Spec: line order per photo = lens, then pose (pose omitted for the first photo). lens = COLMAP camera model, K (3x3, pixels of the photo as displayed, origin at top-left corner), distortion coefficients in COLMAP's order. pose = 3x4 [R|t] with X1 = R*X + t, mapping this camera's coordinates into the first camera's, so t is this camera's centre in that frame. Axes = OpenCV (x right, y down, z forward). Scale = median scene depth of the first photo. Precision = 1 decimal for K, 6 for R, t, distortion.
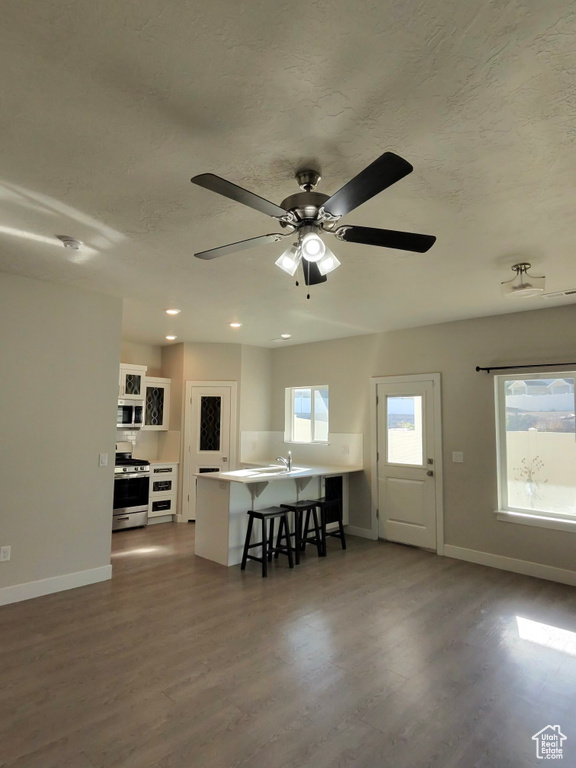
lens RADIAL K [[436.9, 0, 288.0], [0, 436.9, 384.0], [0, 0, 1]] dist [-0.001086, -0.000159]
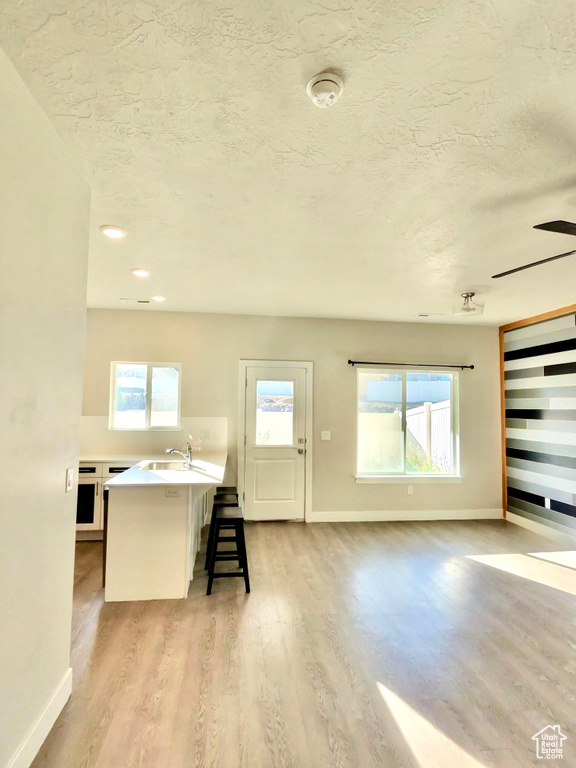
lens RADIAL K [[414.0, 0, 288.0], [0, 414.0, 384.0], [0, 0, 1]] dist [-0.002043, -0.000915]
pose [[0.626340, 0.041443, 0.778448, -0.515474], [-0.073814, 0.997252, 0.006299, 0.028962], [-0.776048, -0.061405, 0.627678, 0.373184]]
